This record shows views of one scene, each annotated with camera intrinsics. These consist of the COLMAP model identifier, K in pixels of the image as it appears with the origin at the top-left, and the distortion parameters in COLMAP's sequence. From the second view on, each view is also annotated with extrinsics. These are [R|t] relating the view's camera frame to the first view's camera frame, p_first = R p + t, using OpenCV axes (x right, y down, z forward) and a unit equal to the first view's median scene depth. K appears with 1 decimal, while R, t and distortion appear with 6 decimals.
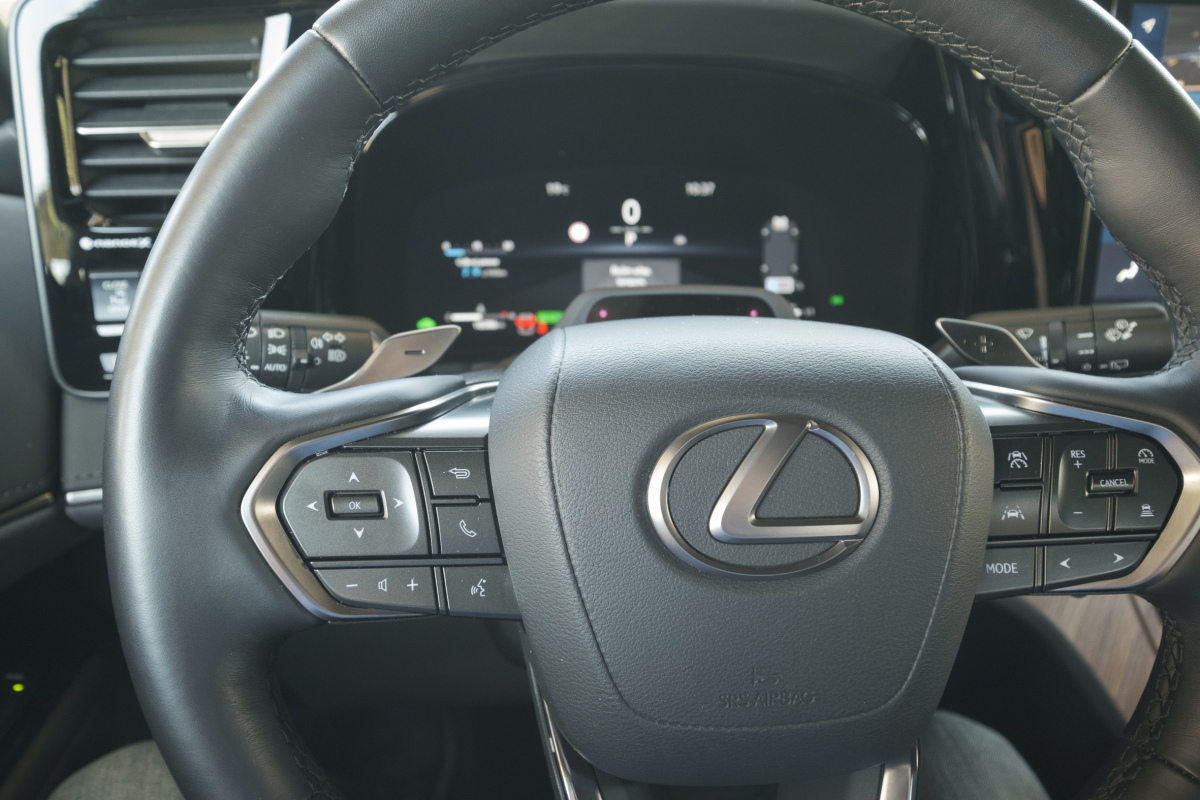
lens RADIAL K [[837.1, 0, 607.1], [0, 837.1, 399.6], [0, 0, 1]] dist [0.001500, 0.002455]
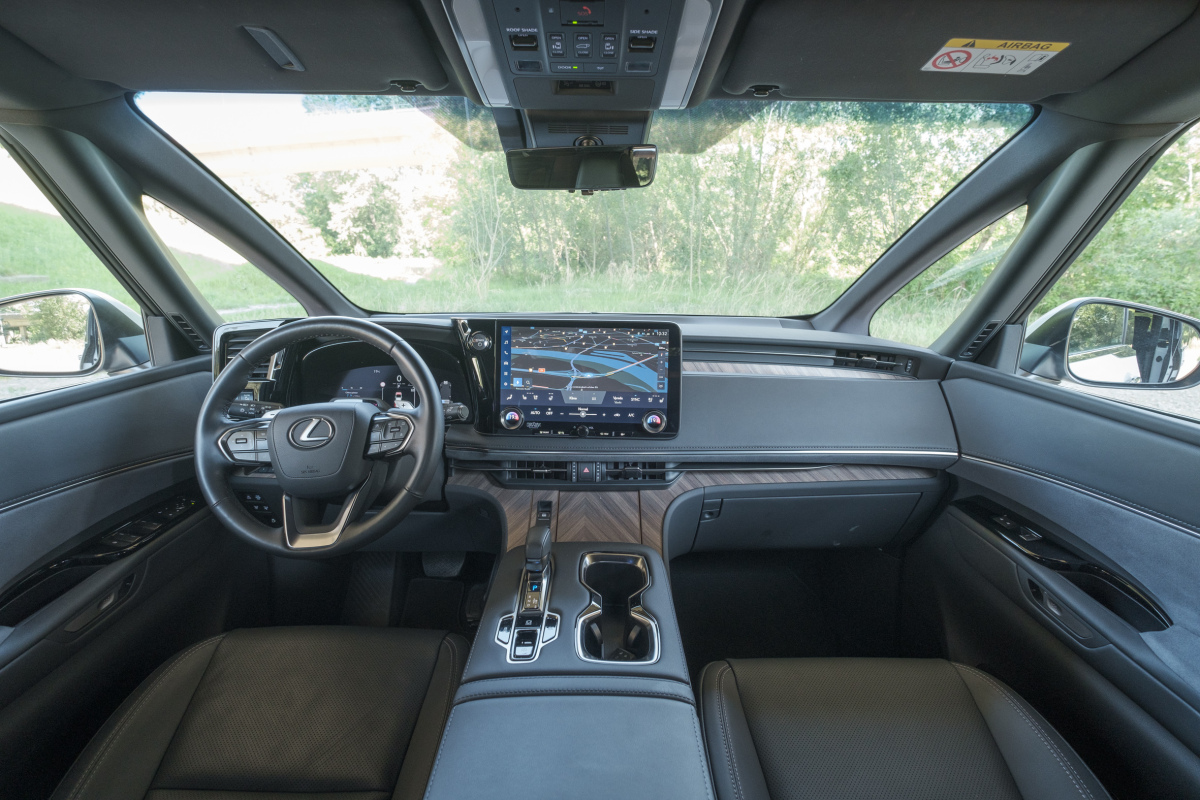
lens RADIAL K [[510.2, 0, 603.4], [0, 510.2, 394.3], [0, 0, 1]] dist [-0.003186, -0.001974]
pose [[0.996465, 0.012714, -0.083044, 1.950491], [-0.026825, 0.984890, -0.171094, 0.306602], [0.079614, 0.172717, 0.981749, -1.732976]]
